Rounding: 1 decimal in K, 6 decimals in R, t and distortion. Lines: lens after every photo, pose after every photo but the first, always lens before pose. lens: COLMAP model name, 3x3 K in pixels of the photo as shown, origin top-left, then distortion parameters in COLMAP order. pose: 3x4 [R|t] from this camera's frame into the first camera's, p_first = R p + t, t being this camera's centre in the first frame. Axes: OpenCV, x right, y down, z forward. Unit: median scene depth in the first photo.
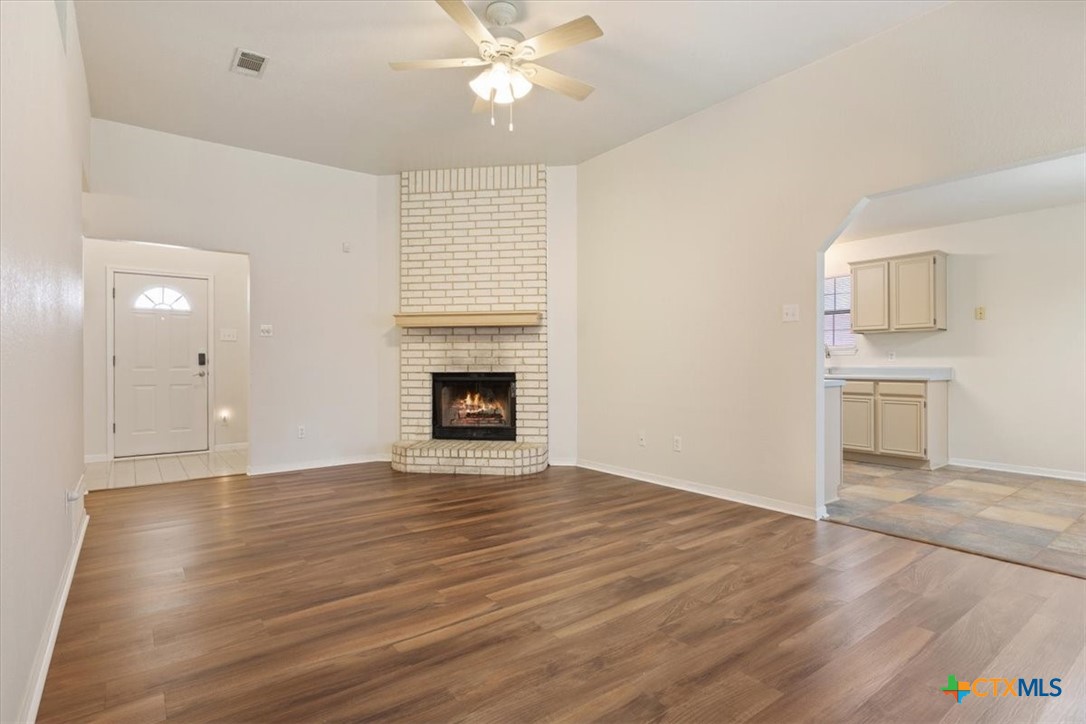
lens RADIAL K [[561.3, 0, 478.9], [0, 561.3, 359.3], [0, 0, 1]] dist [-0.008579, 0.000904]
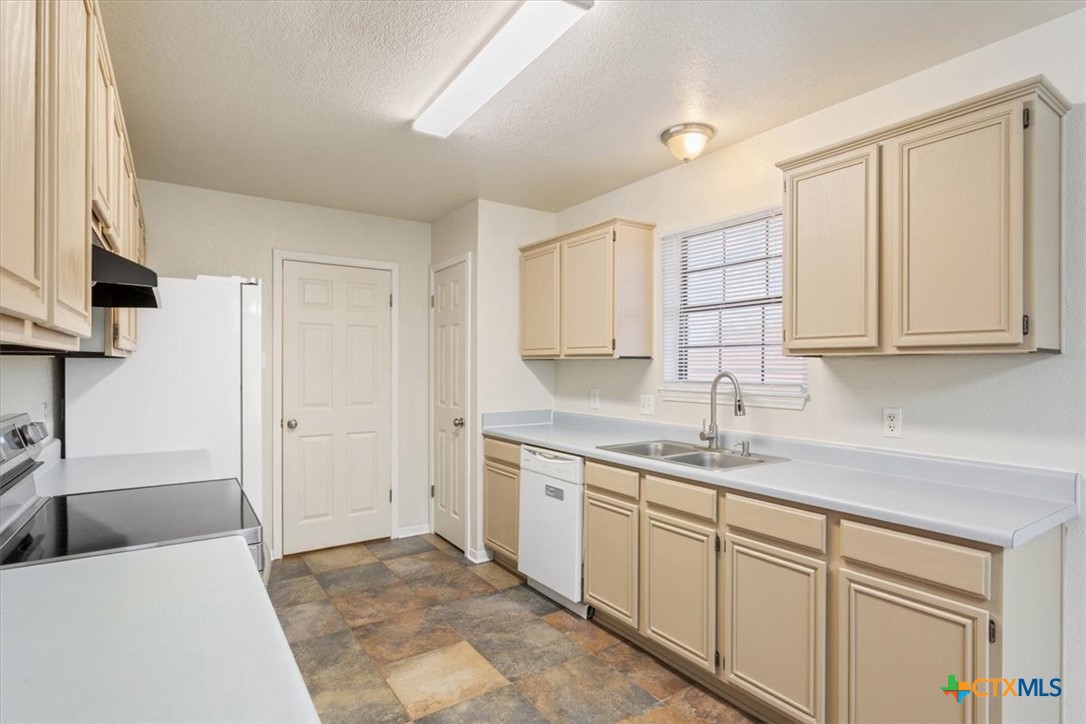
lens RADIAL K [[582.4, 0, 490.0], [0, 582.4, 375.3], [0, 0, 1]] dist [-0.007122, -0.002969]
pose [[0.999932, -0.000330, -0.011652, 0.528960], [0.000498, 0.999896, 0.014403, -0.045057], [0.011646, -0.014408, 0.999828, 0.681157]]
